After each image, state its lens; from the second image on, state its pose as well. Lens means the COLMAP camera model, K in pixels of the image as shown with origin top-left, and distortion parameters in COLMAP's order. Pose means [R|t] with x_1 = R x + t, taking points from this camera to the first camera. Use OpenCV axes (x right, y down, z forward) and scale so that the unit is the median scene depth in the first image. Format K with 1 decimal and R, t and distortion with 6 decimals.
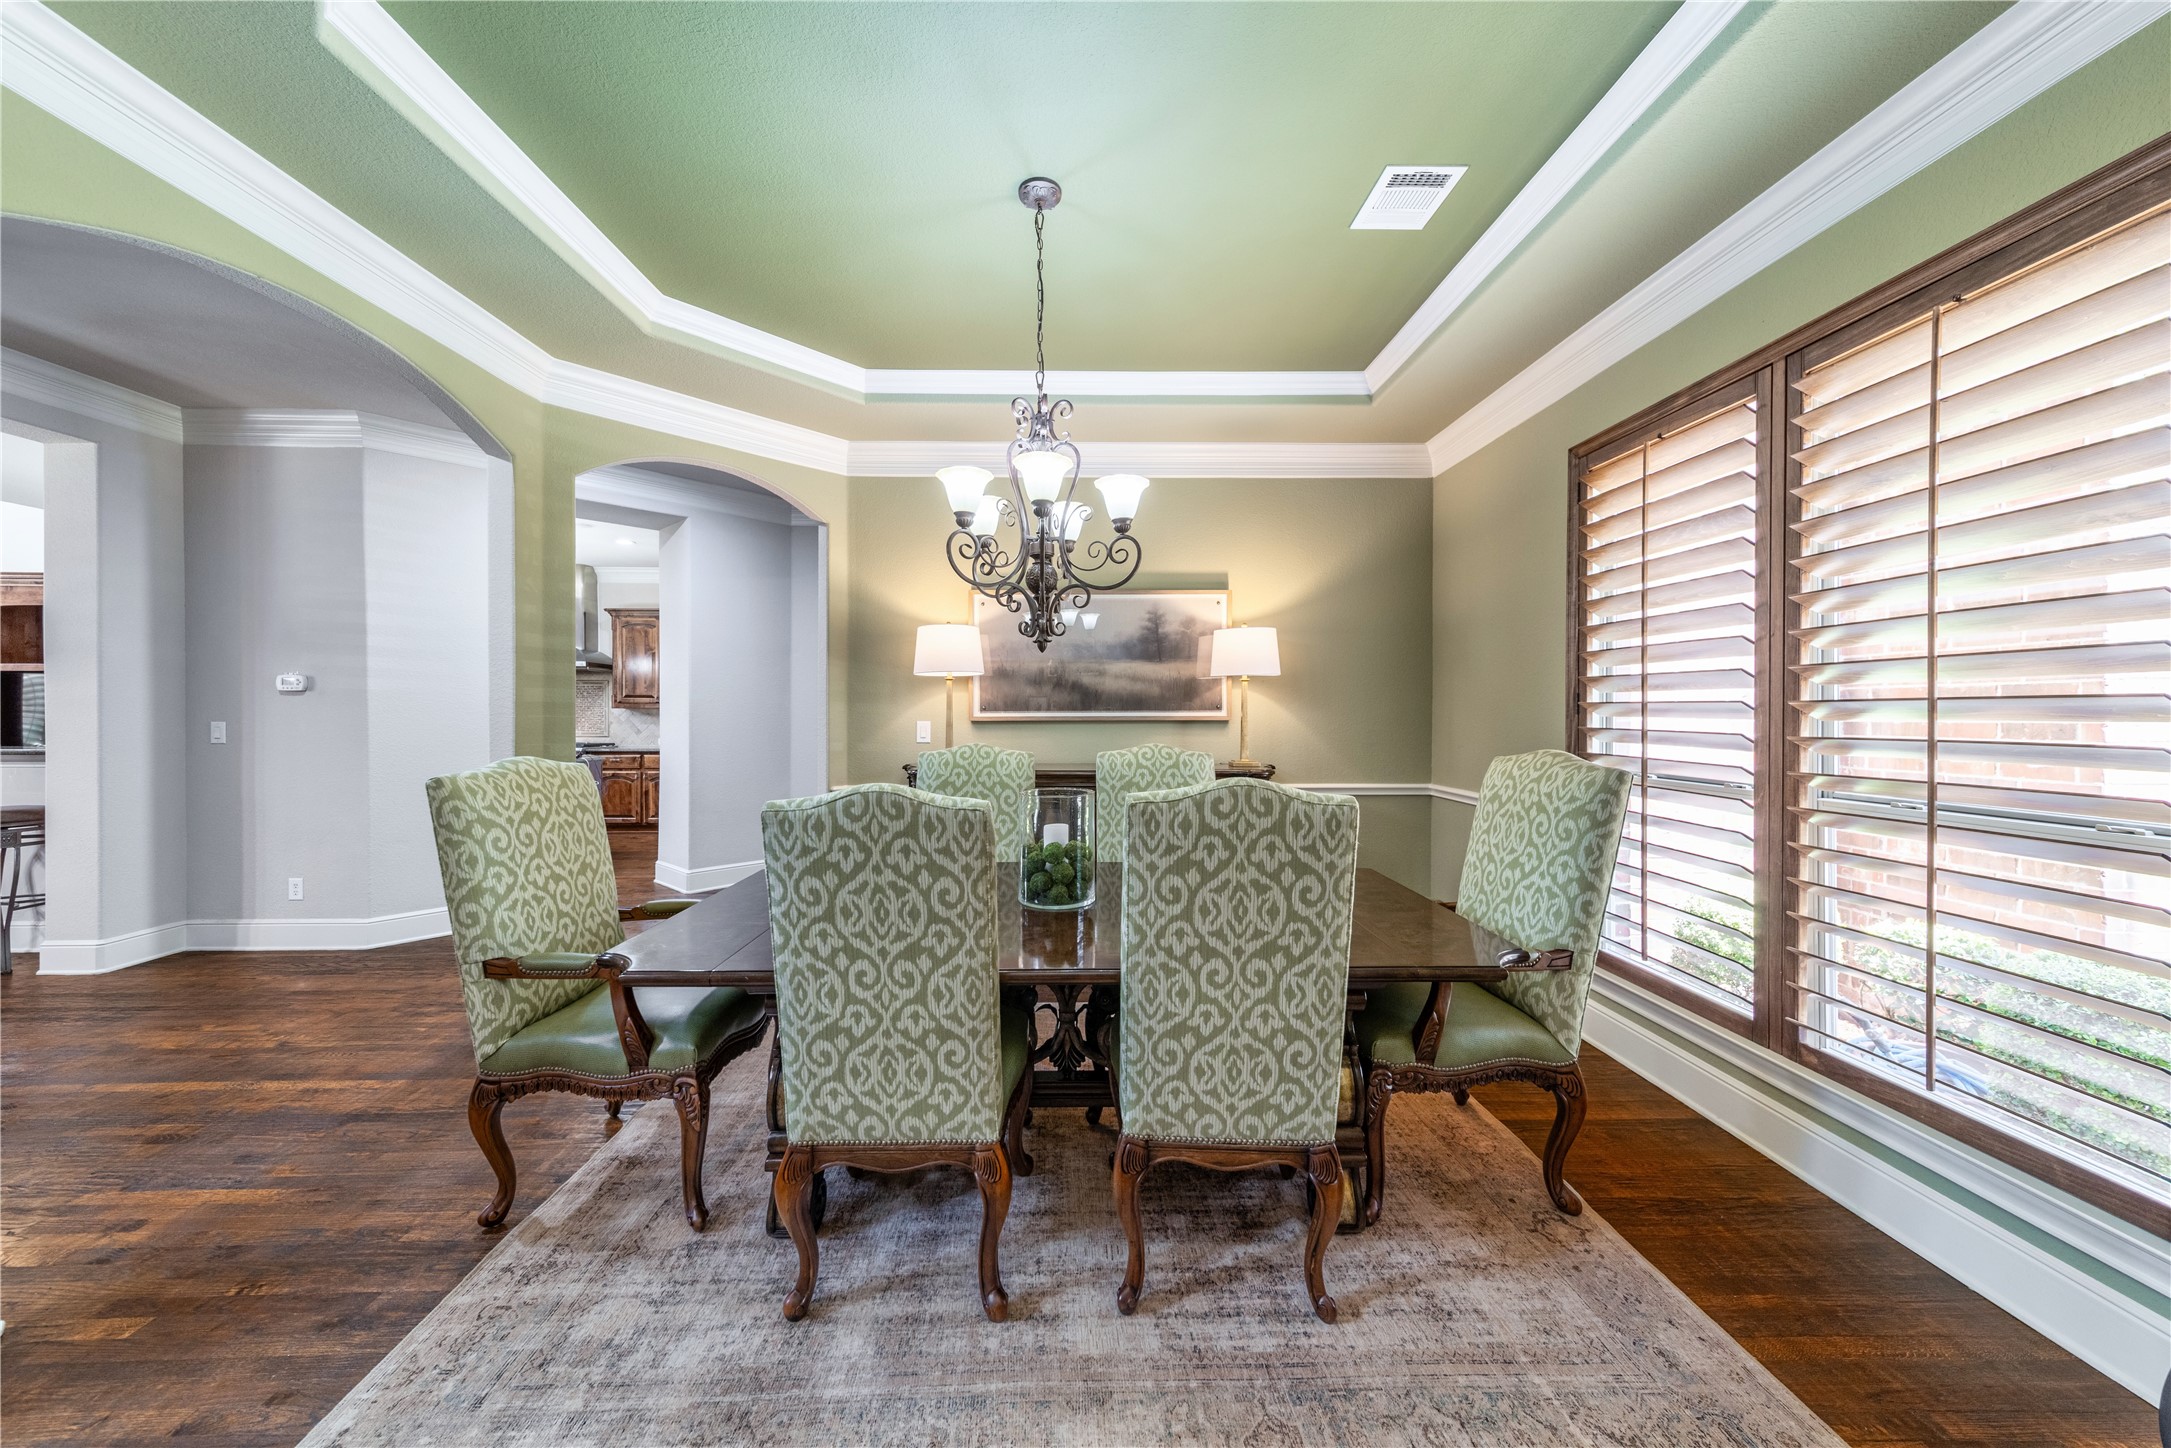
lens RADIAL K [[757.7, 0, 1081.7], [0, 757.7, 717.6], [0, 0, 1]] dist [0.007764, -0.000546]
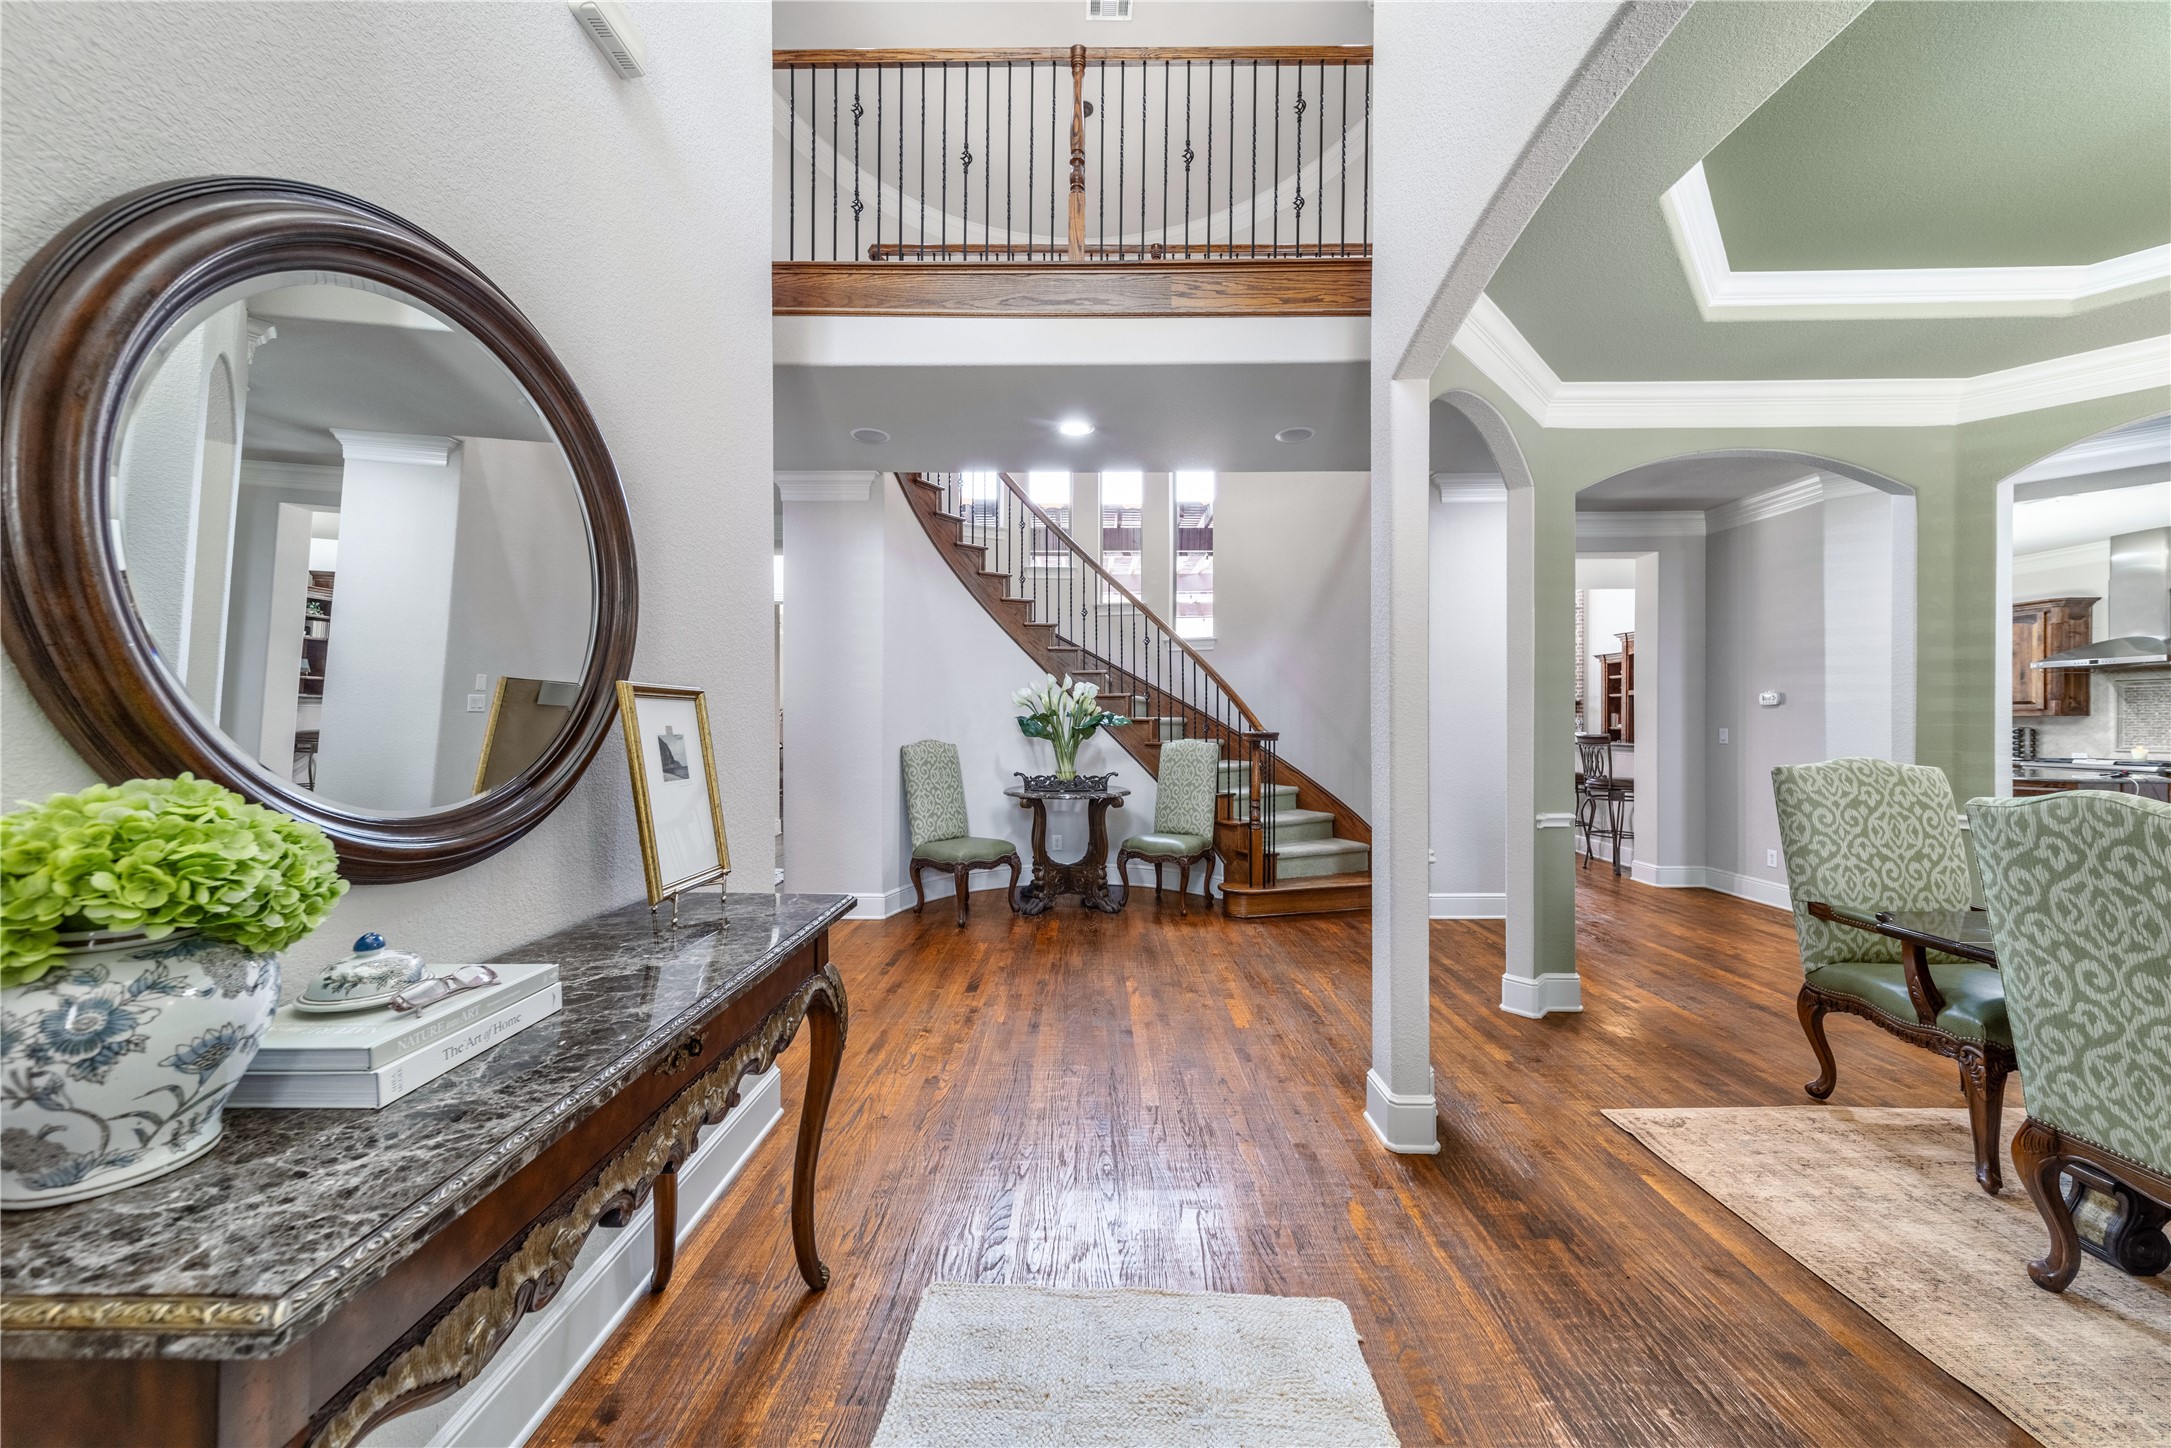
lens RADIAL K [[757.7, 0, 1078.2], [0, 757.7, 718.6], [0, 0, 1]] dist [0.007764, -0.000546]
pose [[-0.034331, -0.004089, -0.999402, 0.637202], [-0.006395, 0.999972, -0.003872, 0.001392], [0.999390, 0.006258, -0.034356, -0.274416]]
